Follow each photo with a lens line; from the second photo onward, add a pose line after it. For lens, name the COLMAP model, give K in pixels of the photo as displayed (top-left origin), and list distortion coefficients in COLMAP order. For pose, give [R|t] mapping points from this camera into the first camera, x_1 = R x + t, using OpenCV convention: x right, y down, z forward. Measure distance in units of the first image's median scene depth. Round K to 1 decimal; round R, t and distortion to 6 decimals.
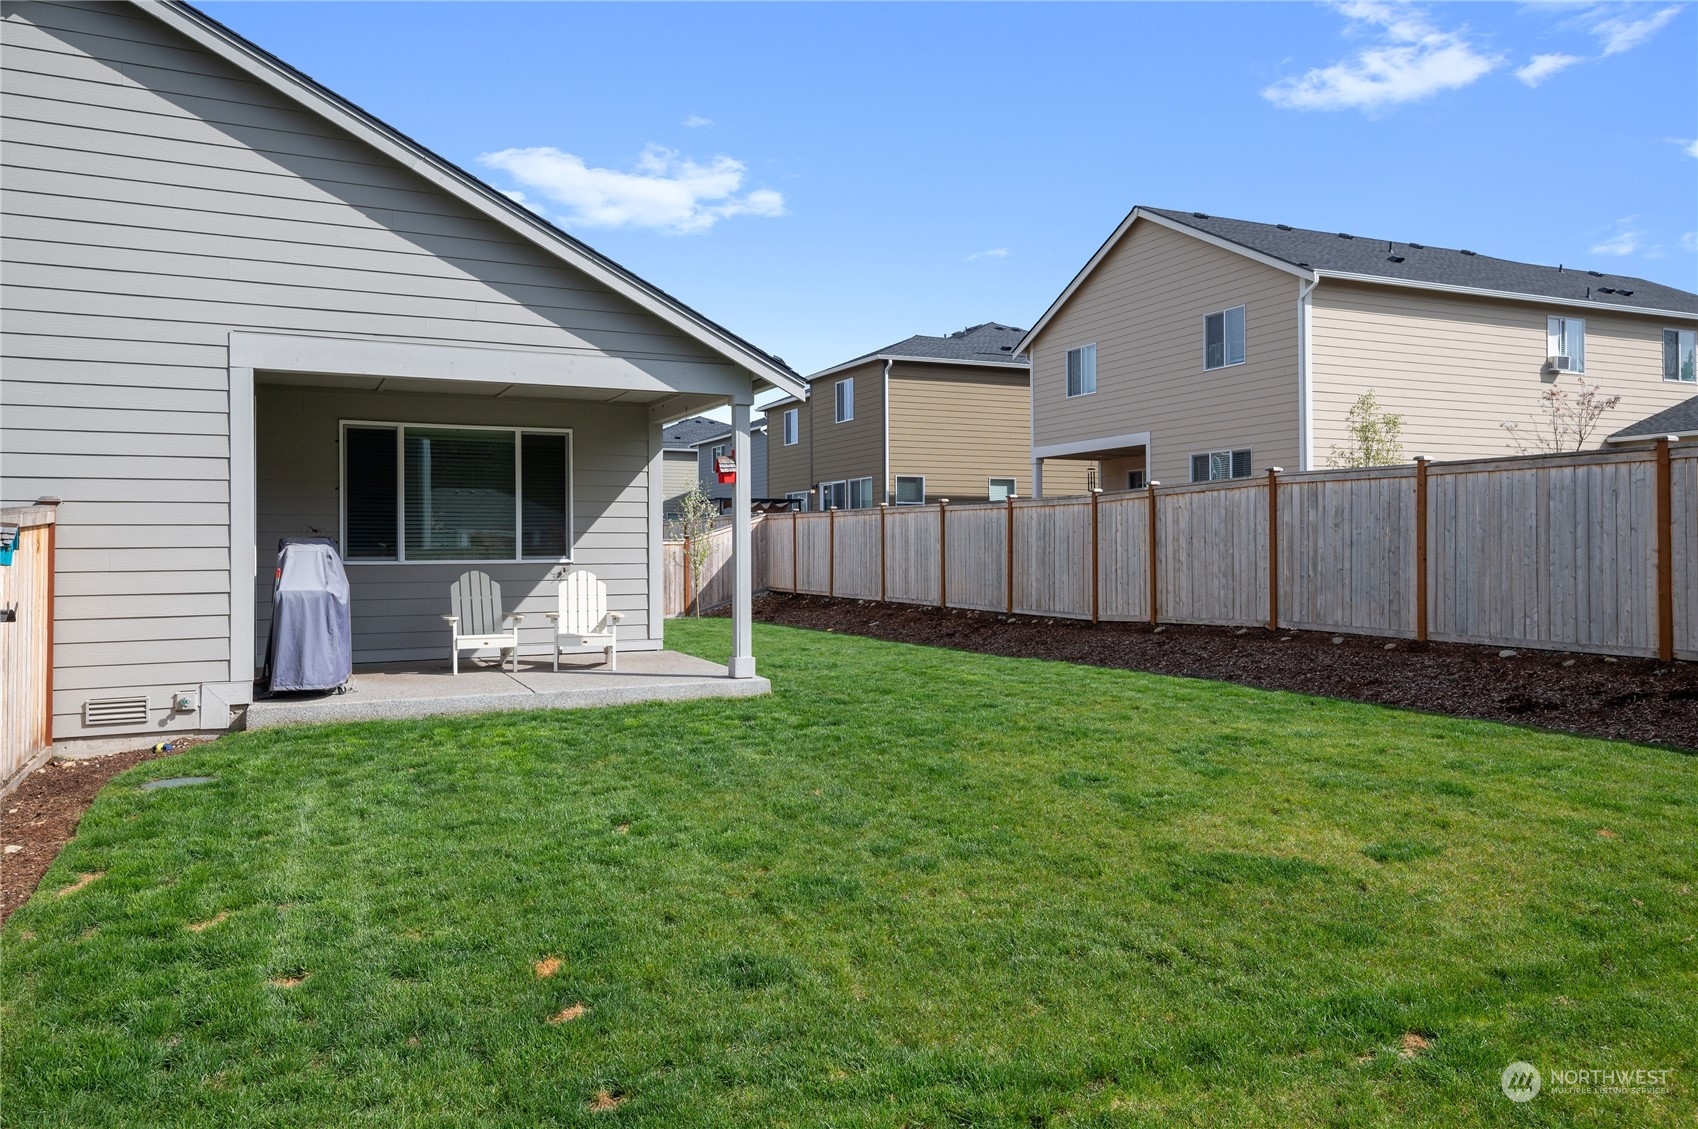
lens RADIAL K [[1214.6, 0, 851.3], [0, 1214.6, 549.6], [0, 0, 1]] dist [0.021693, -0.002706]
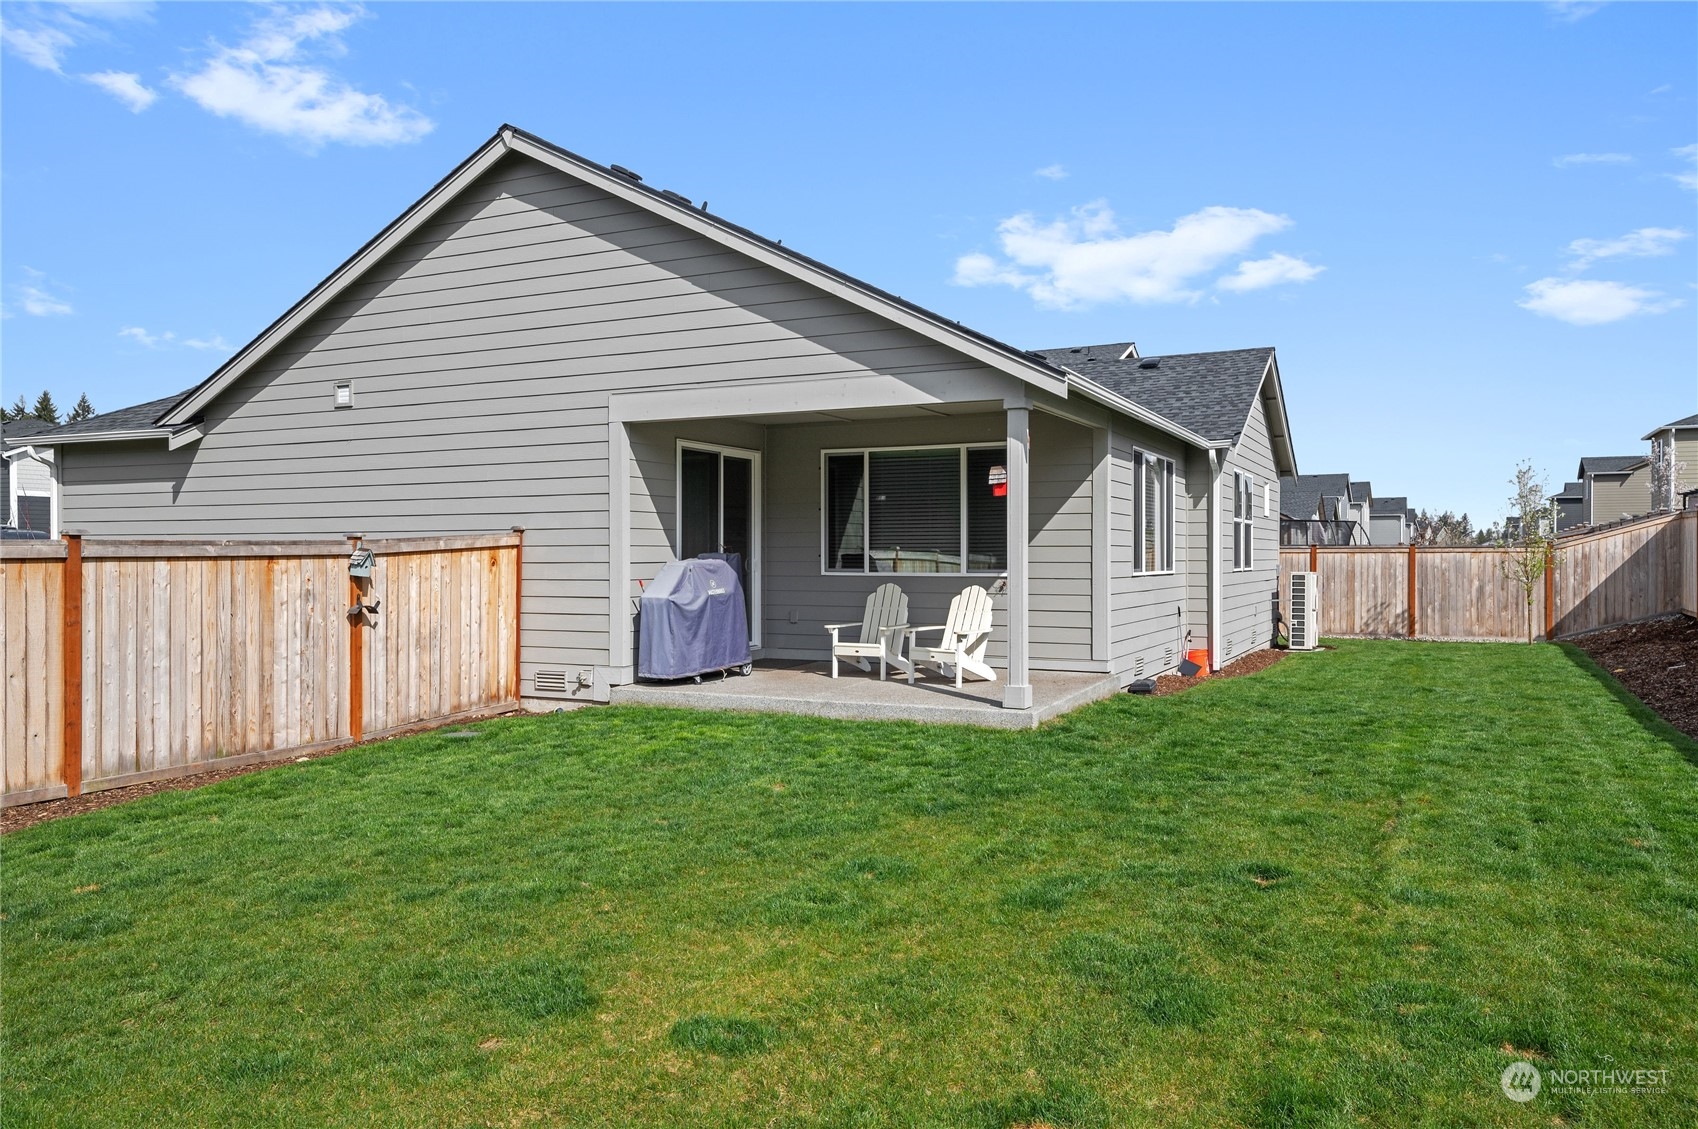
lens RADIAL K [[1214.6, 0, 847.5], [0, 1214.6, 569.3], [0, 0, 1]] dist [0.021693, -0.002706]
pose [[0.615052, 0.013980, -0.788363, 0.579231], [-0.001151, 0.999858, 0.016833, -0.014530], [0.788486, -0.009446, 0.614980, 0.357048]]
